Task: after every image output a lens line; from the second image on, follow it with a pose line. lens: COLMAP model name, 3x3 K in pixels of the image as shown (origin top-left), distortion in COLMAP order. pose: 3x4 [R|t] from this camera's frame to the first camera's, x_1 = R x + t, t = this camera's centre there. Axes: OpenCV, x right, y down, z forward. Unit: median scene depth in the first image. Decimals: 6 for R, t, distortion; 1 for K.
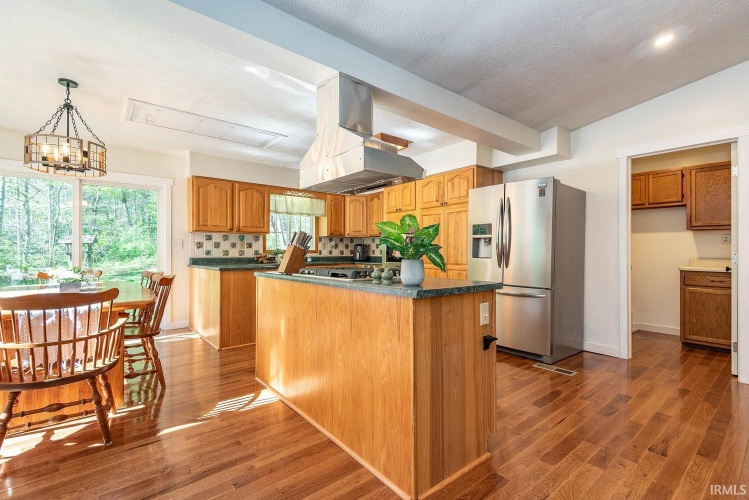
lens RADIAL K [[345.1, 0, 377.0], [0, 345.1, 250.4], [0, 0, 1]] dist [0.008581, -0.005938]
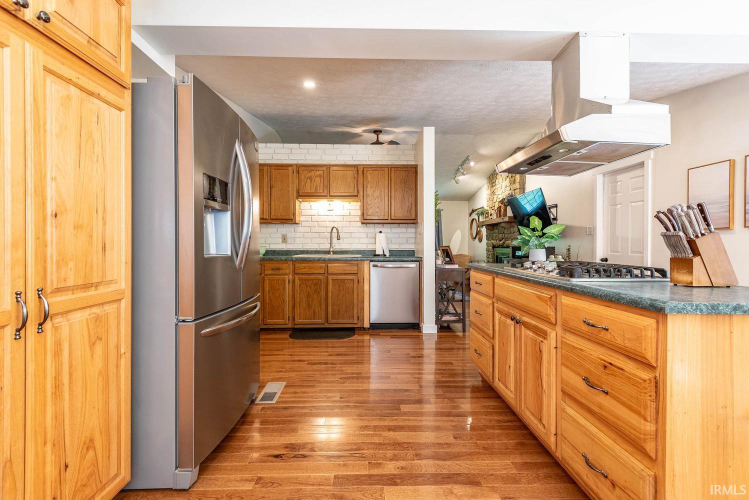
lens RADIAL K [[345.1, 0, 371.6], [0, 345.1, 247.3], [0, 0, 1]] dist [0.008581, -0.005938]
pose [[-0.789763, -0.005937, 0.613383, -0.082412], [-0.006547, 0.999978, 0.001249, 0.005708], [-0.613377, -0.003030, -0.789784, 0.813511]]
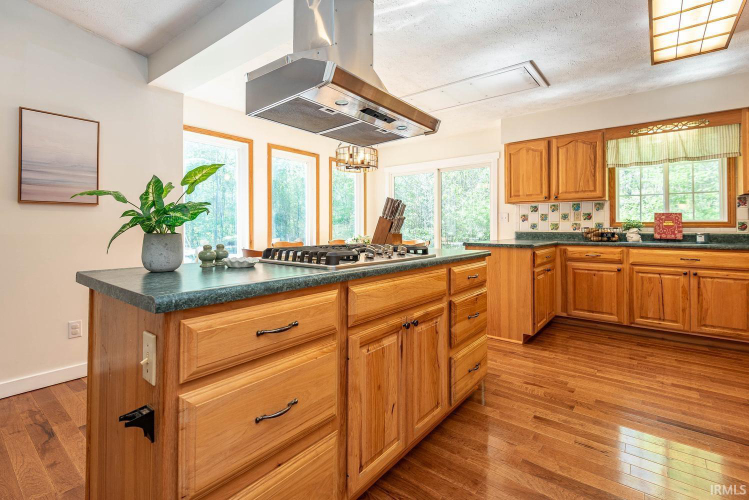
lens RADIAL K [[345.1, 0, 369.3], [0, 345.1, 220.0], [0, 0, 1]] dist [0.008581, -0.005938]
pose [[0.197272, -0.015563, -0.980225, 0.259484], [0.004136, 0.999878, -0.015043, 0.002347], [0.980340, -0.001086, 0.197312, 0.378957]]
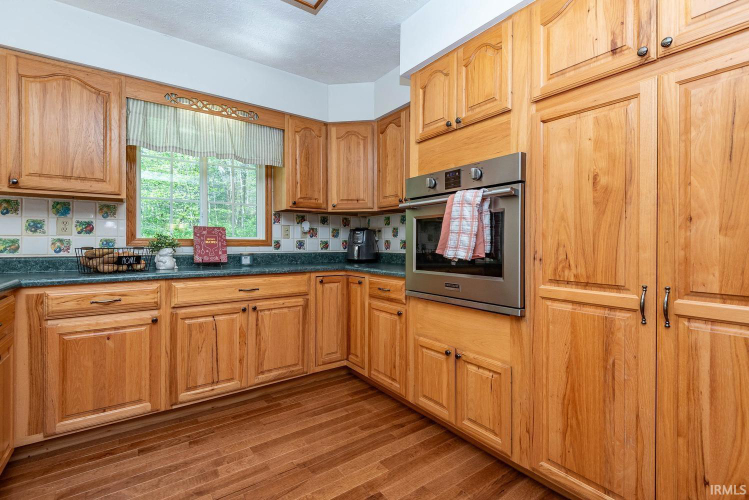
lens RADIAL K [[345.1, 0, 387.2], [0, 345.1, 244.4], [0, 0, 1]] dist [0.008581, -0.005938]
pose [[0.999369, 0.002237, -0.035446, 0.006432], [-0.002055, 0.999985, 0.005159, 0.002934], [0.035457, -0.005083, 0.999358, 0.578587]]
